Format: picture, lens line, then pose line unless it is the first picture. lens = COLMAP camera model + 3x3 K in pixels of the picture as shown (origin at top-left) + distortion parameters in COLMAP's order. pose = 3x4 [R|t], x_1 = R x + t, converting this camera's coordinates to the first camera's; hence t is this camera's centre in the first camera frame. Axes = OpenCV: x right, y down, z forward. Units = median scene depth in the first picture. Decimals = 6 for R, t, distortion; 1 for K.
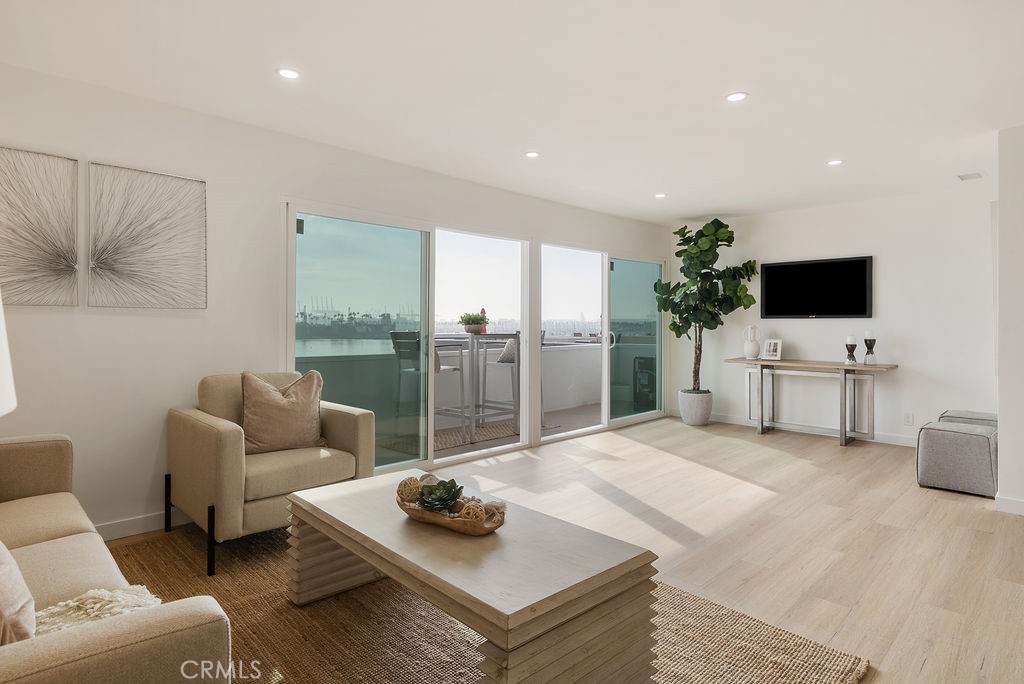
lens RADIAL K [[560.1, 0, 511.9], [0, 560.1, 323.8], [0, 0, 1]] dist [0.007124, 0.002678]
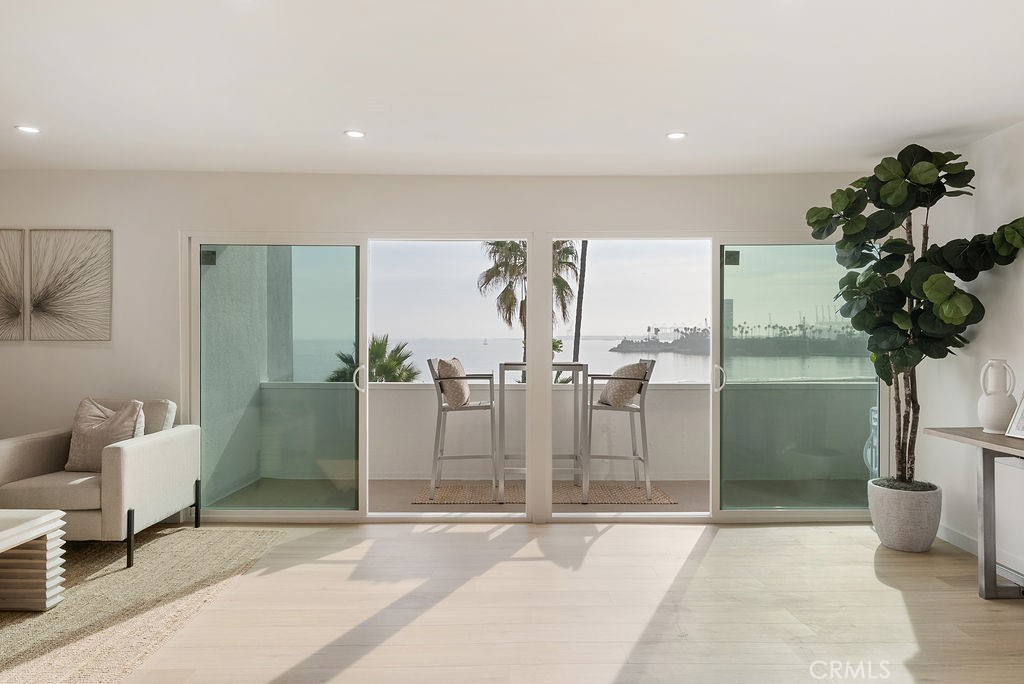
lens RADIAL K [[642.0, 0, 512.8], [0, 642.0, 342.1], [0, 0, 1]] dist [0.001882, 0.005489]
pose [[0.711572, 0.002363, -0.702609, 0.523231], [0.002116, 0.999983, 0.005506, -0.015691], [0.702610, -0.005405, 0.711555, 0.344006]]
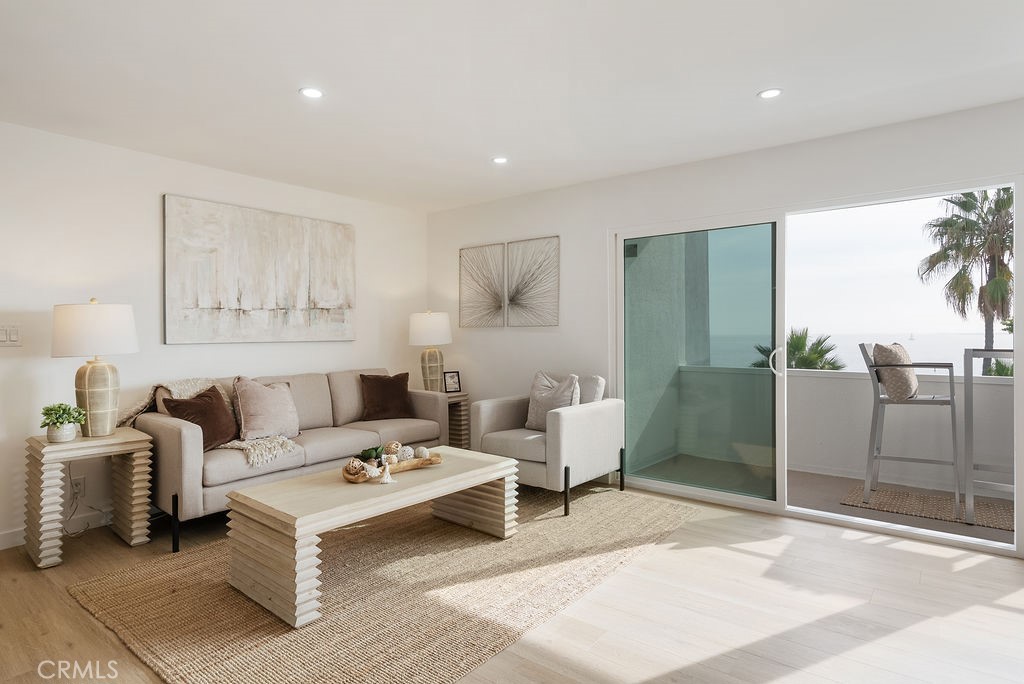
lens RADIAL K [[560.1, 0, 517.1], [0, 560.1, 338.3], [0, 0, 1]] dist [0.007124, 0.002678]
pose [[0.120982, 0.001431, -0.992654, 0.453113], [0.007172, 0.999972, 0.002315, 0.000323], [0.992629, -0.007399, 0.120968, 0.390369]]
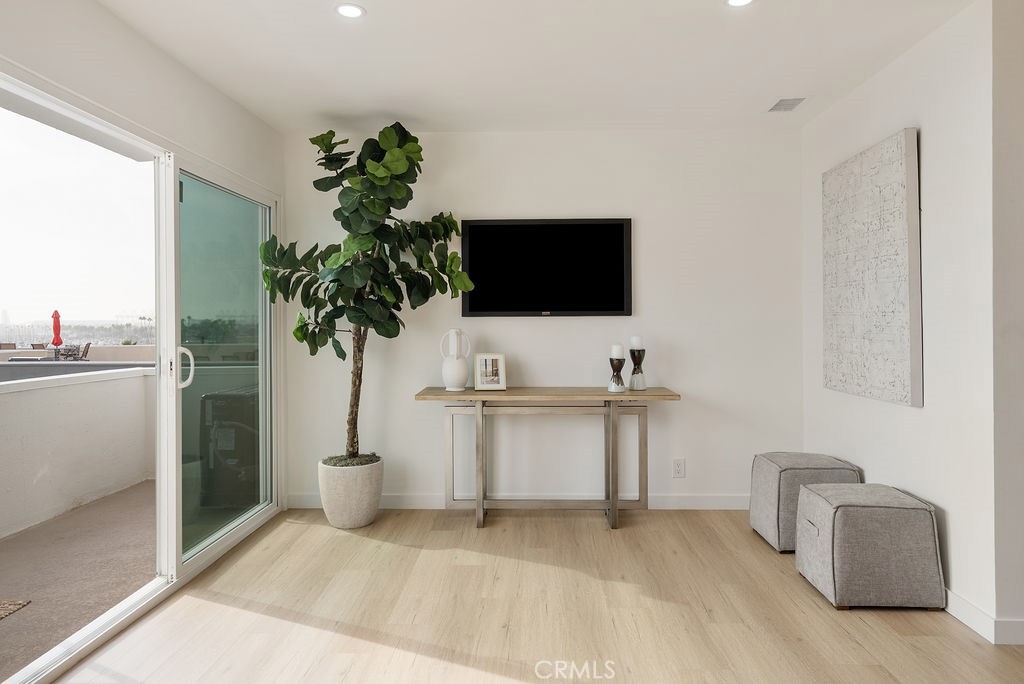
lens RADIAL K [[677.9, 0, 508.2], [0, 677.9, 332.8], [0, 0, 1]] dist [0.004226, 0.001461]
pose [[0.724764, -0.012168, 0.688890, 0.007089], [0.006333, 0.999919, 0.010999, -0.000541], [-0.688968, -0.003609, 0.724783, 0.487514]]
